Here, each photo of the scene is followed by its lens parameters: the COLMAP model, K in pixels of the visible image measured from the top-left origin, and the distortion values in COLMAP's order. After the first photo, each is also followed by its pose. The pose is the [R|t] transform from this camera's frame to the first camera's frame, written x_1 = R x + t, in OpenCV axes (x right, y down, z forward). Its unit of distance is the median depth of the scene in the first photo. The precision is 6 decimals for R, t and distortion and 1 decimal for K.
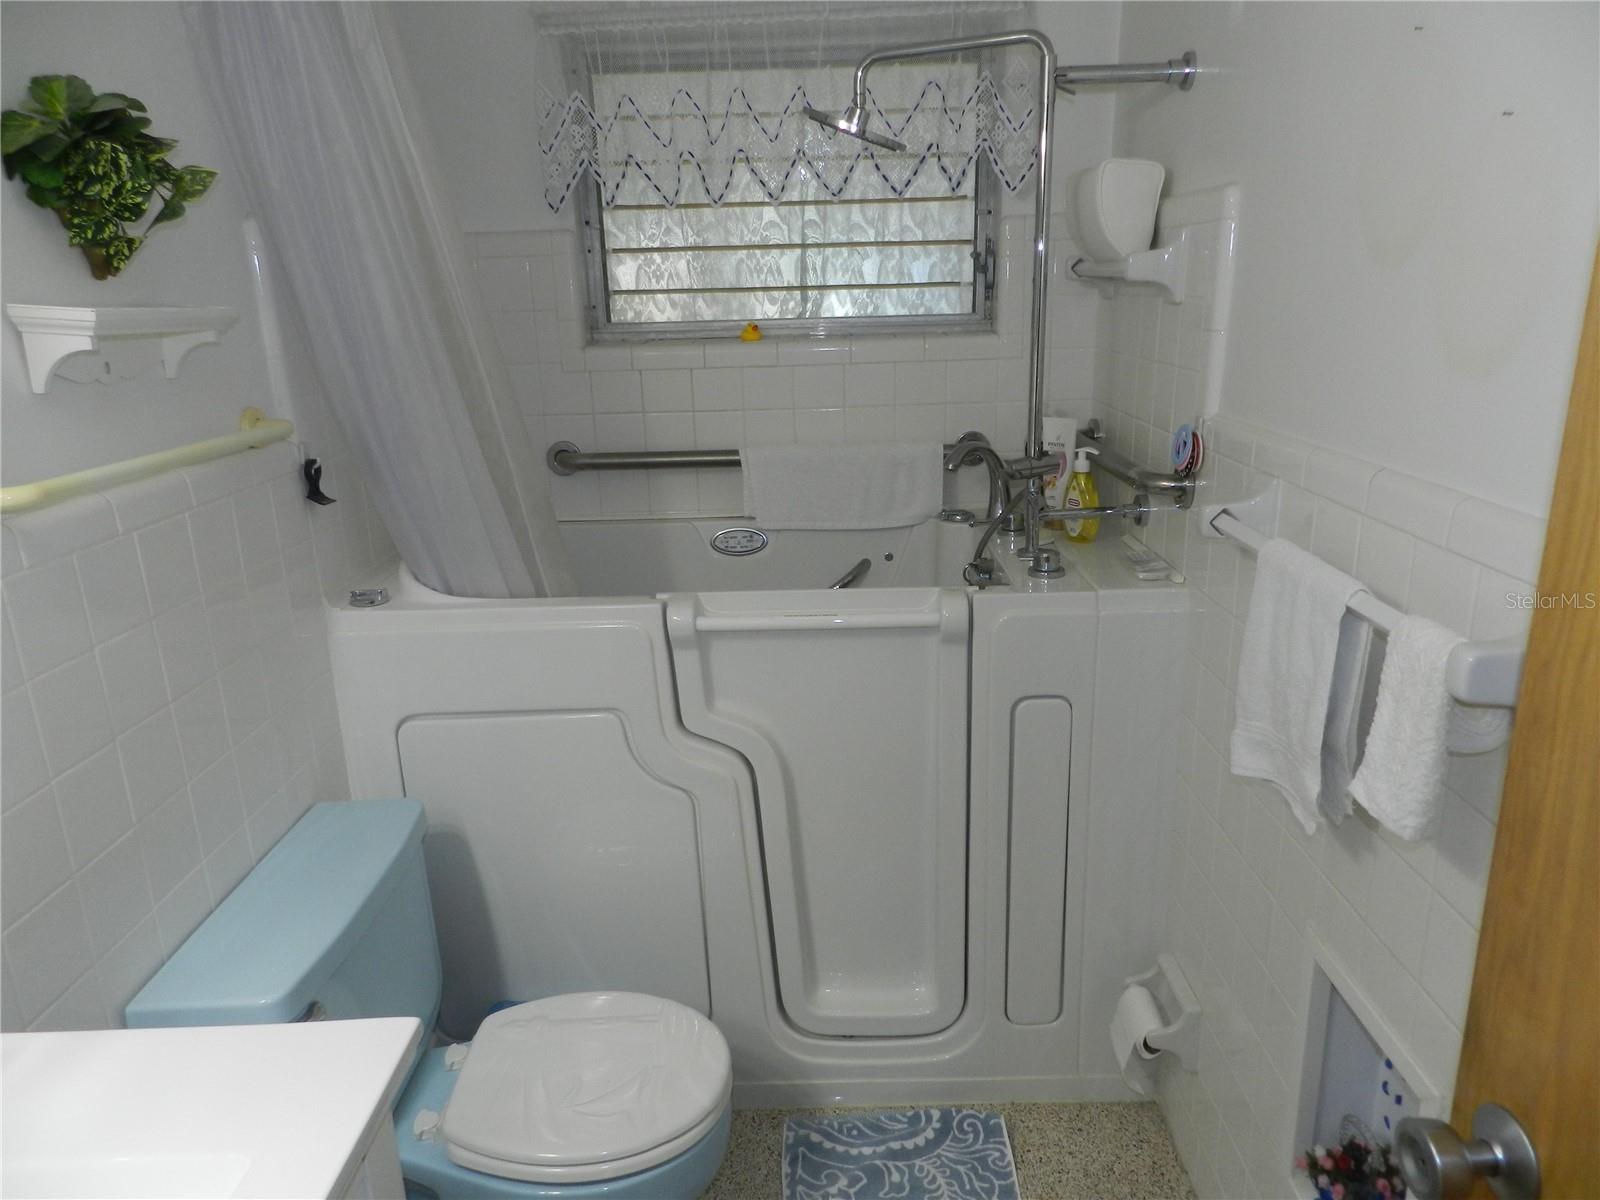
lens RADIAL K [[1081.1, 0, 802.4], [0, 1081.1, 614.1], [0, 0, 1]] dist [0.000904, 0.004844]
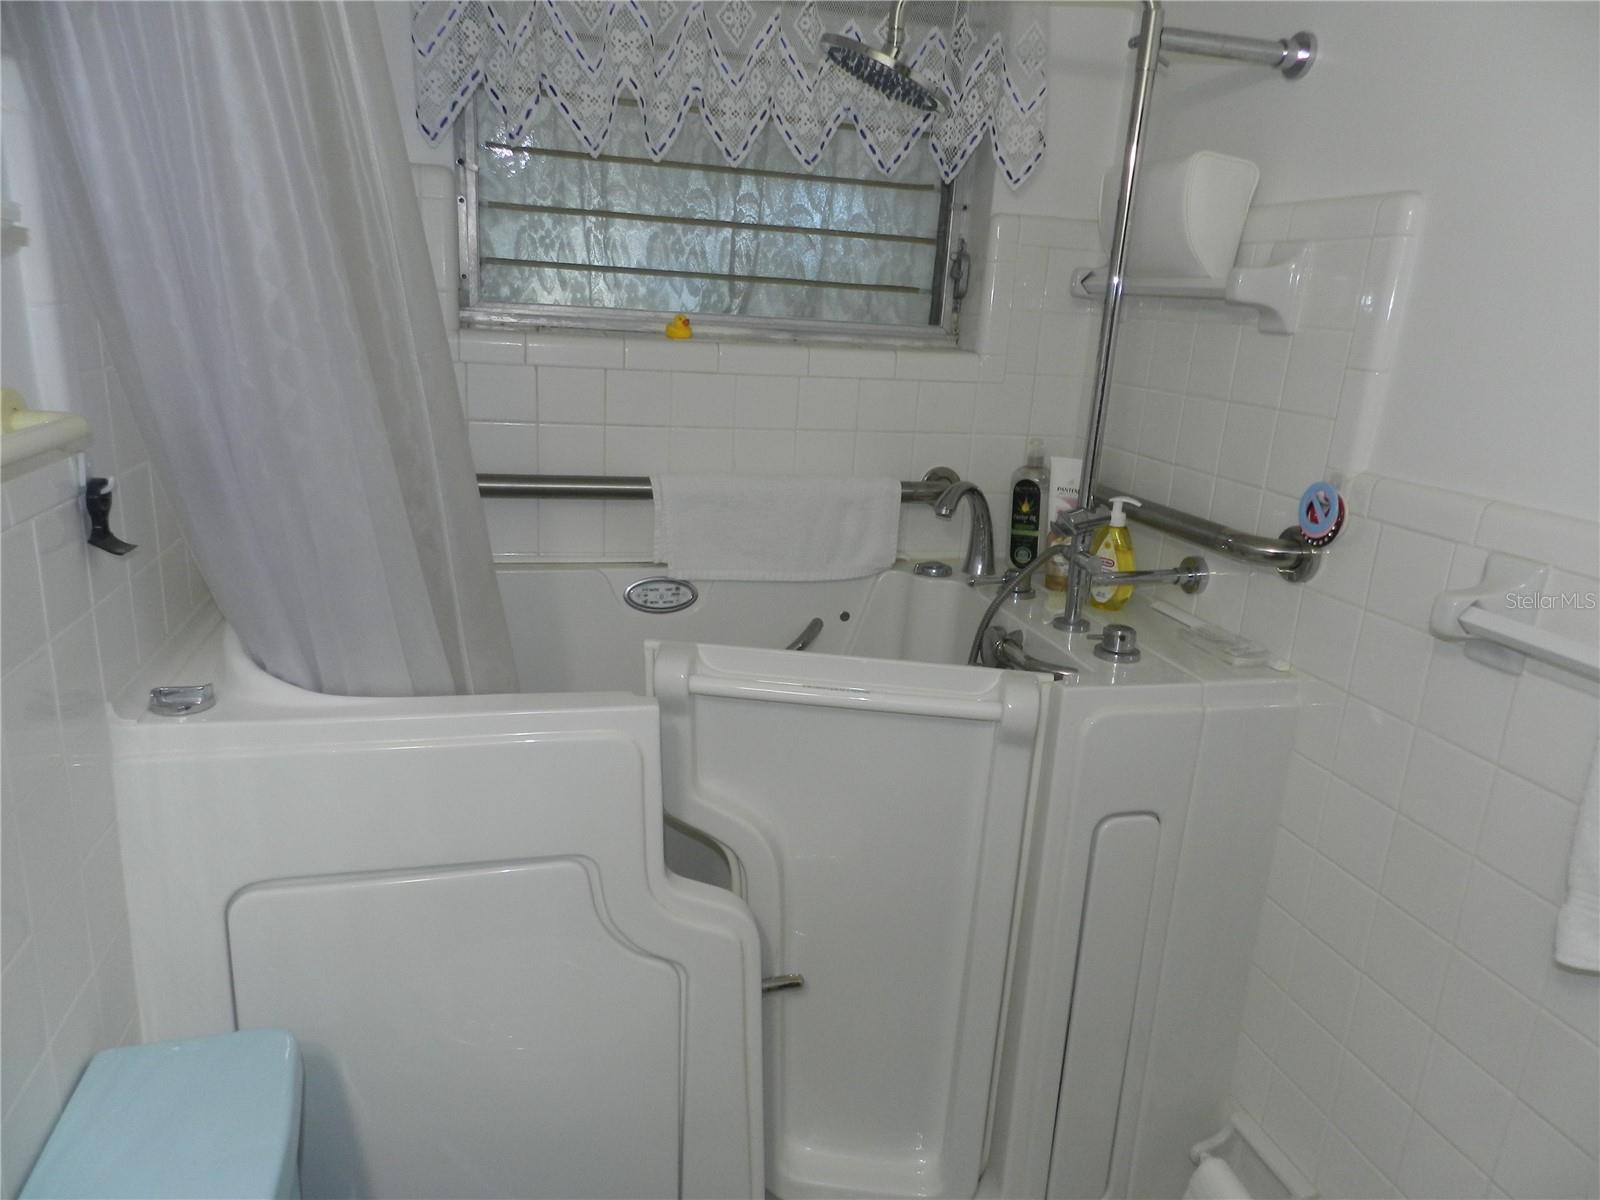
lens RADIAL K [[1081.1, 0, 802.4], [0, 1081.1, 614.1], [0, 0, 1]] dist [0.000904, 0.004844]
pose [[0.961659, 0.007958, 0.274133, -0.177629], [-0.004945, 0.999920, -0.011682, -0.046236], [-0.274203, 0.009878, 0.961621, 0.232433]]
